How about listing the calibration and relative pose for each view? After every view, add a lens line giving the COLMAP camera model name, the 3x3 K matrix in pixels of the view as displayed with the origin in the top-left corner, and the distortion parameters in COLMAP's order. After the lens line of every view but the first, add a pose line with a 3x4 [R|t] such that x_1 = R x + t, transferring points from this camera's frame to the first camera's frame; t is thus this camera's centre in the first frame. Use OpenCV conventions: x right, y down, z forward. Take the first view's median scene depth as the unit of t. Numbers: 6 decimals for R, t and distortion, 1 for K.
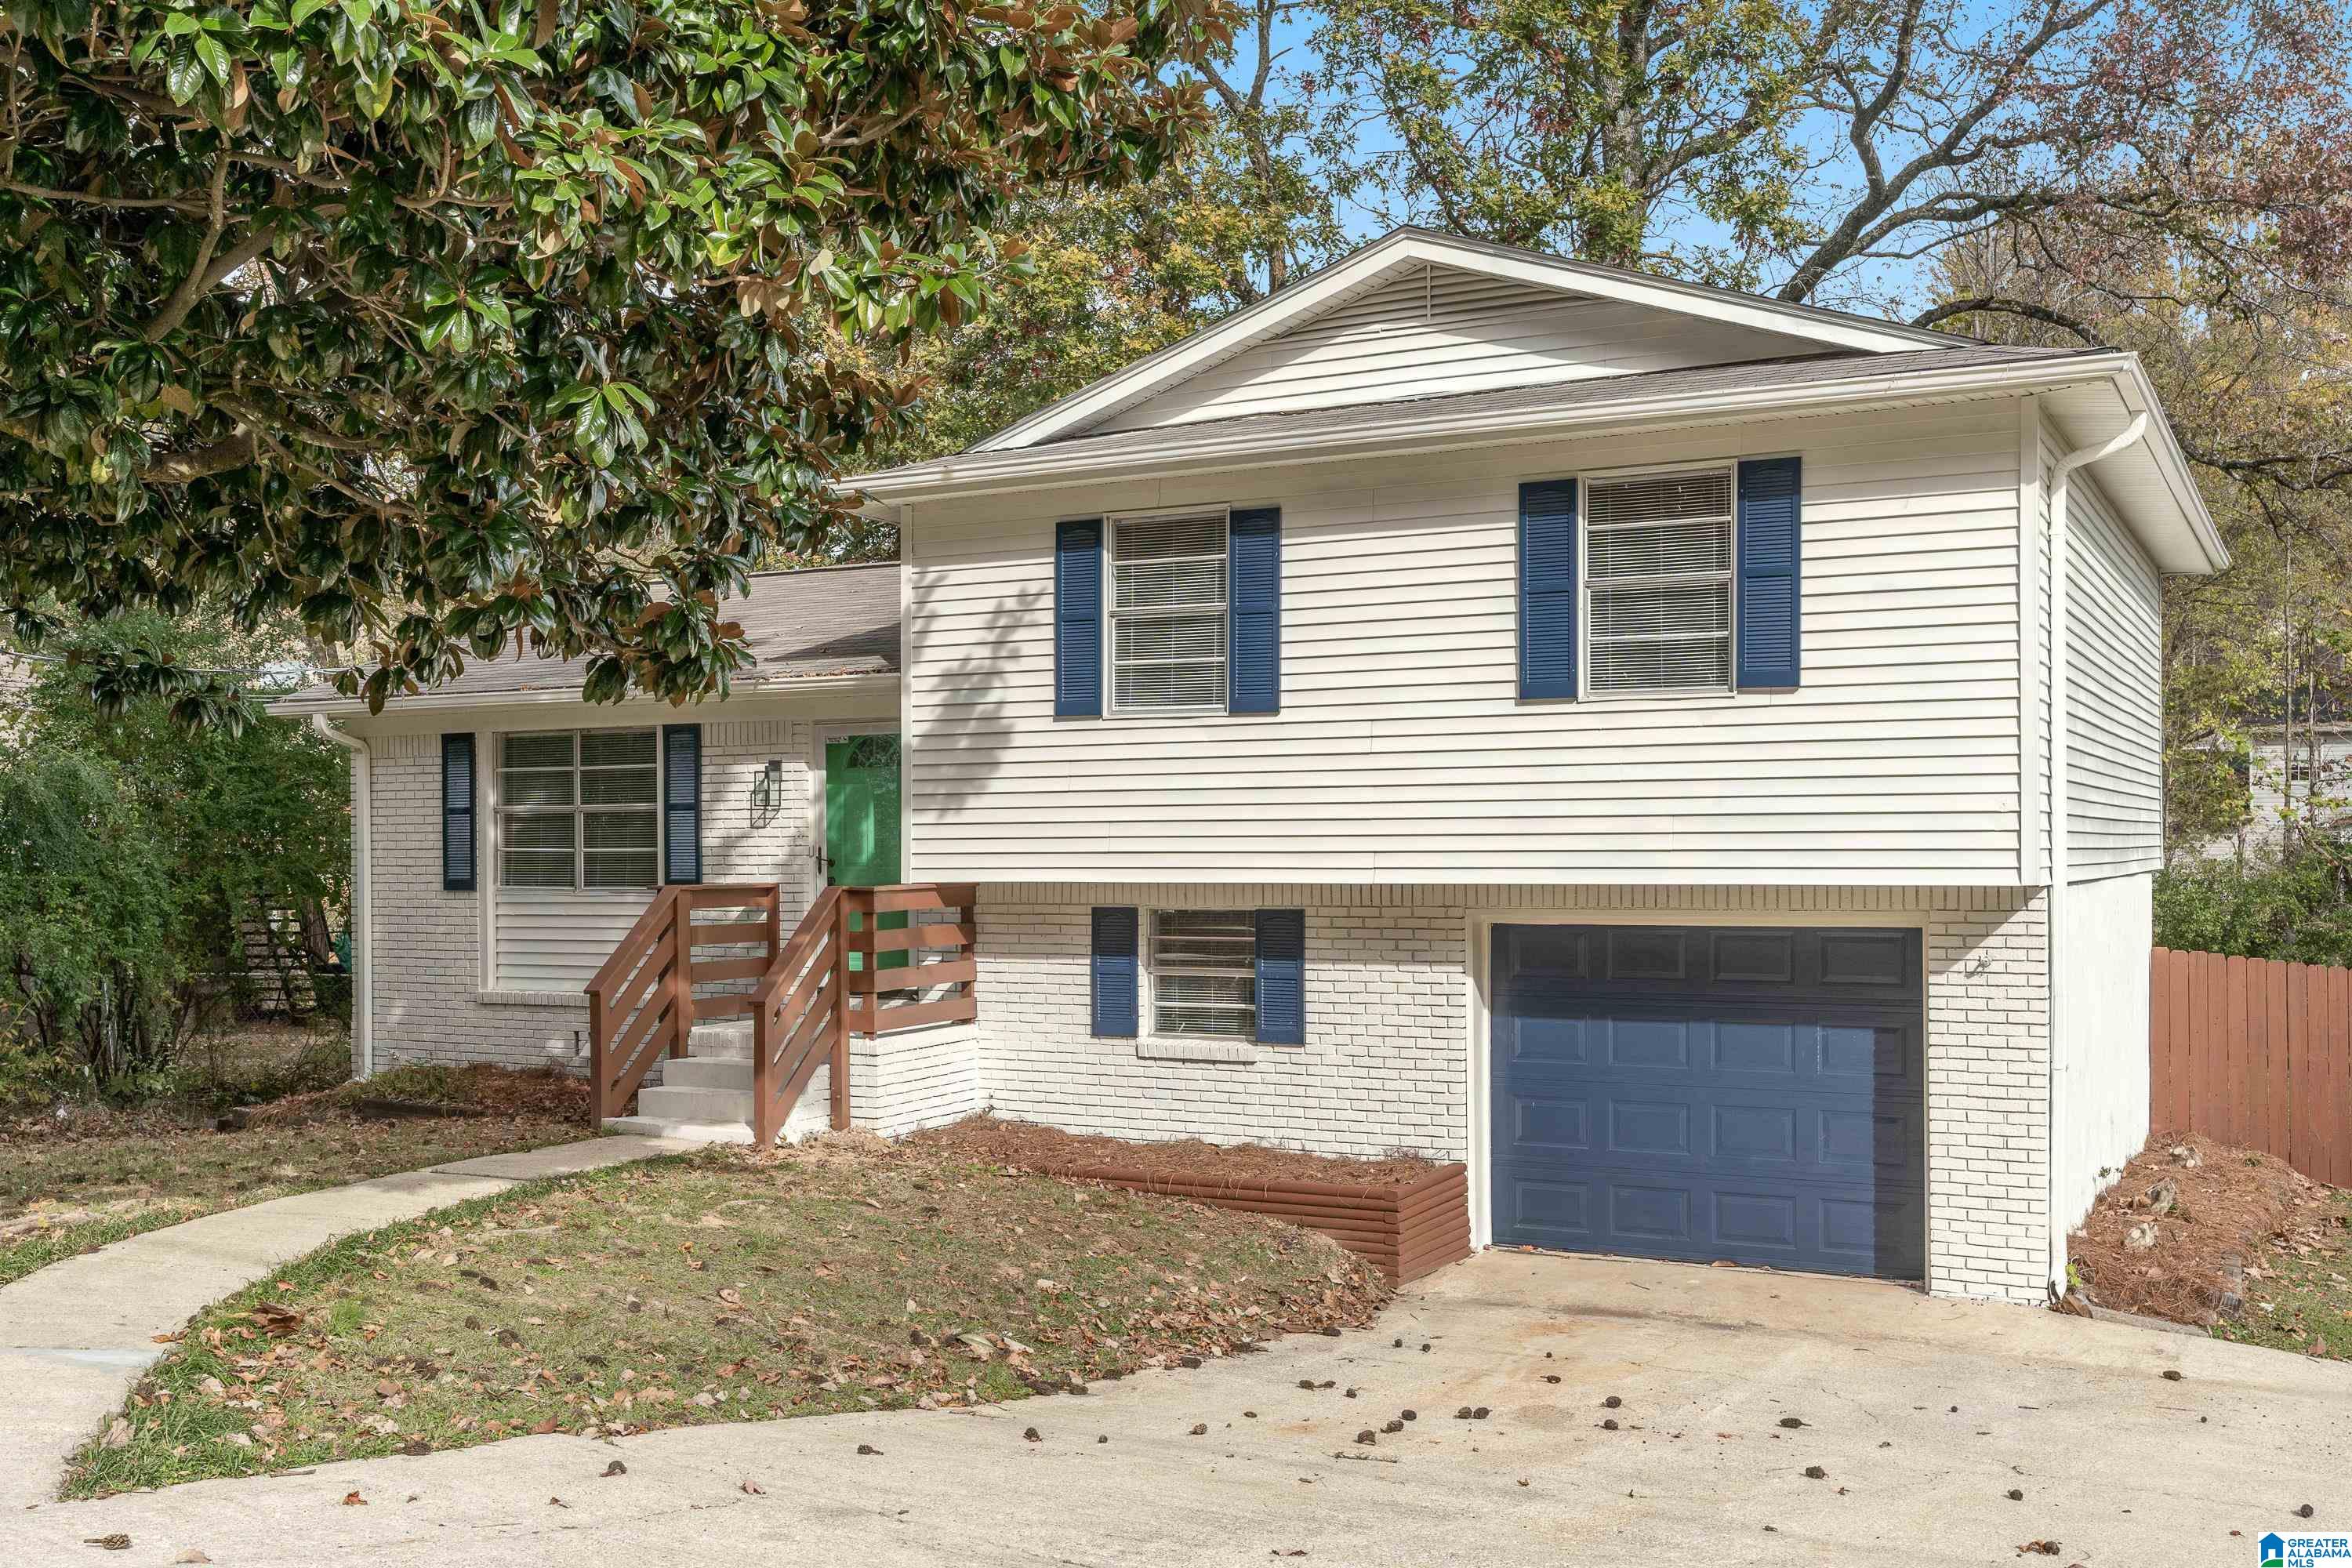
lens RADIAL K [[2227.1, 0, 1178.0], [0, 2227.1, 796.0], [0, 0, 1]] dist [0.007896, 0.000000]
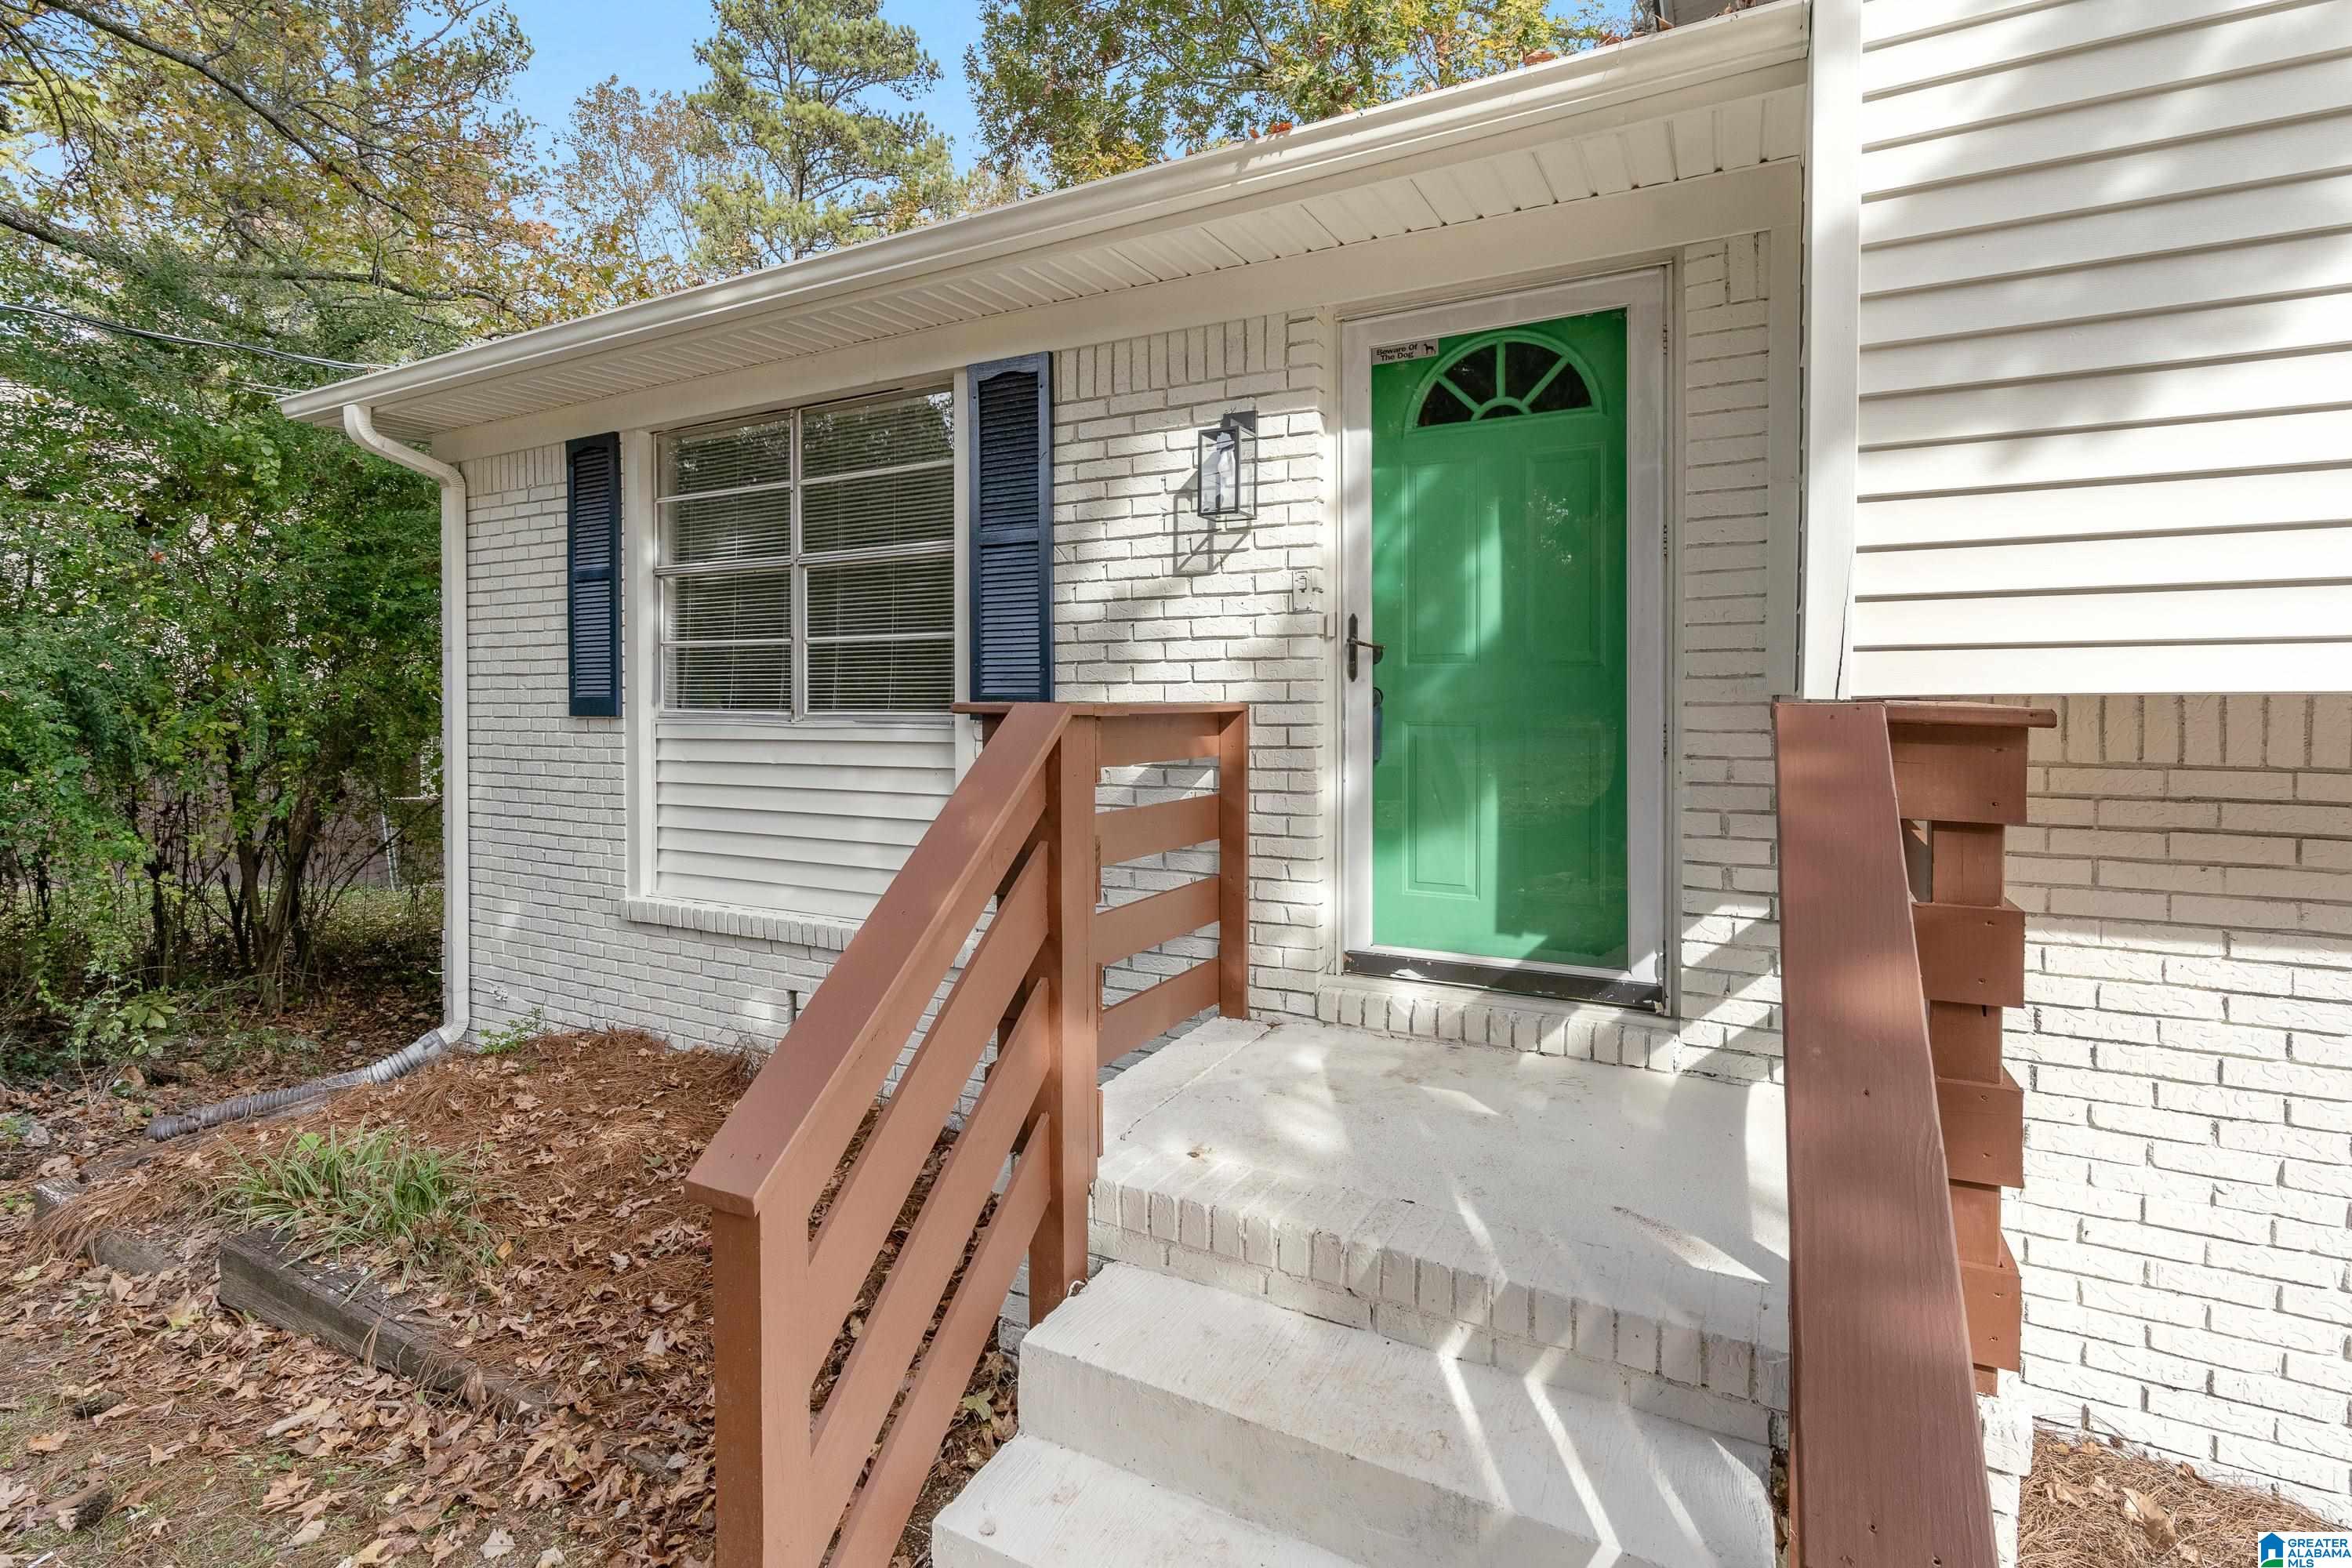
lens RADIAL K [[1104.1, 0, 1126.3], [0, 1104.1, 692.3], [0, 0, 1]] dist [-0.001066, -0.000255]
pose [[0.999729, 0.003172, -0.023064, -0.193768], [-0.002753, 0.999831, 0.018174, 0.032815], [0.023118, -0.018106, 0.999569, 0.773033]]
